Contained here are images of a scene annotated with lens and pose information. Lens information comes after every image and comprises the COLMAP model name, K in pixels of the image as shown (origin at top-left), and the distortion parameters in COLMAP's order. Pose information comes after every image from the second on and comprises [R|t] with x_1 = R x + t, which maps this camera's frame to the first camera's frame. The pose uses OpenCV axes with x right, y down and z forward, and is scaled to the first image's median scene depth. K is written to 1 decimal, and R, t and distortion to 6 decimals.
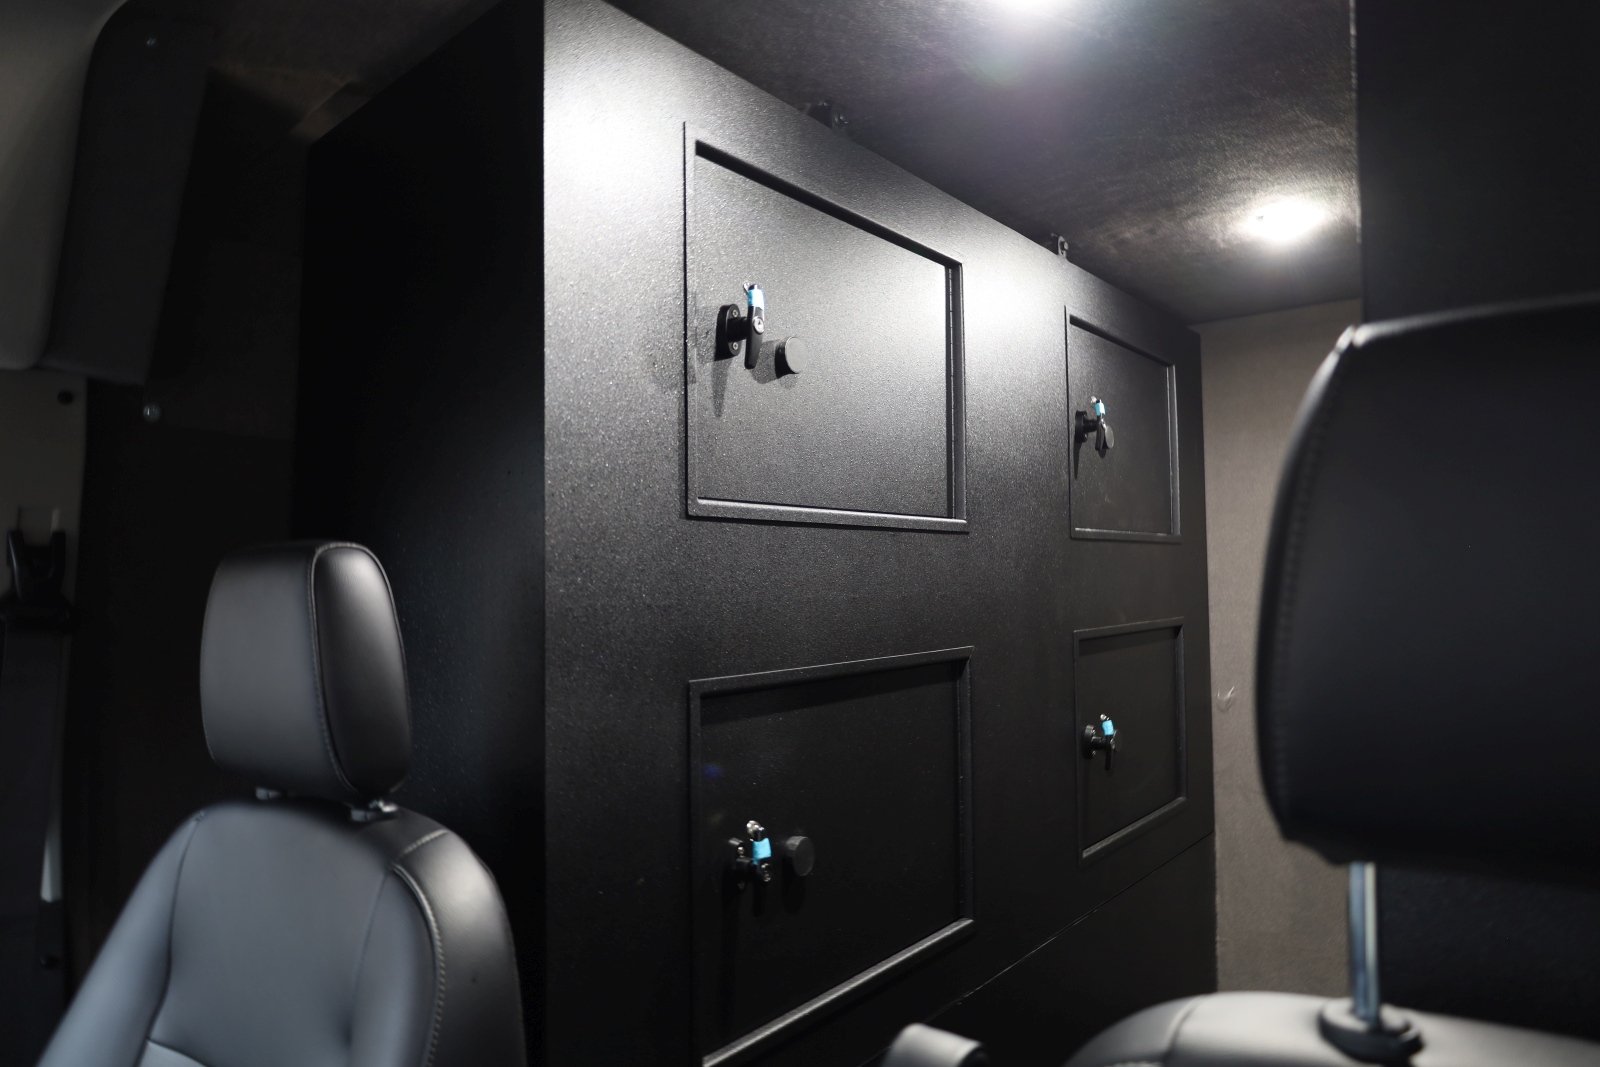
lens RADIAL K [[1089.1, 0, 800.0], [0, 1089.1, 533.5], [0, 0, 1]] dist [-0.006925, 0.000950]
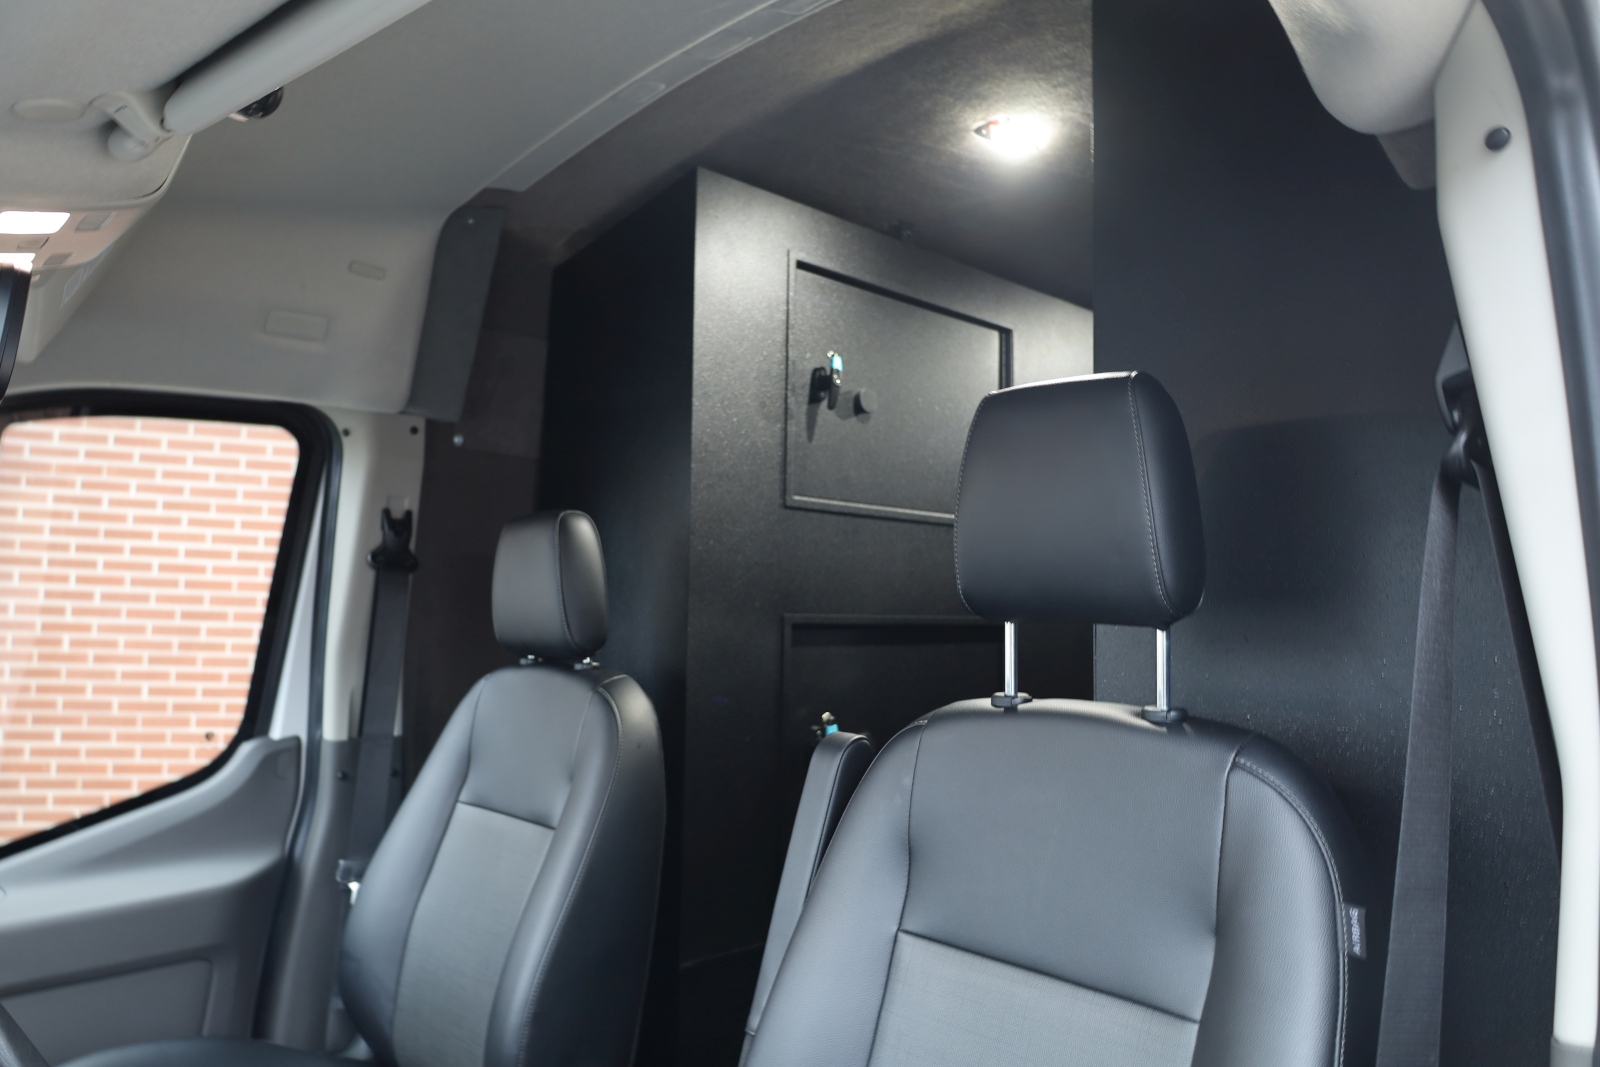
lens RADIAL K [[1123.4, 0, 800.0], [0, 1123.4, 533.5], [0, 0, 1]] dist [-0.009403, -0.005062]
pose [[0.985431, 0.008201, -0.169878, 0.181308], [-0.015859, 0.998916, -0.043772, 0.088827], [0.169335, 0.045828, 0.984493, -0.530907]]
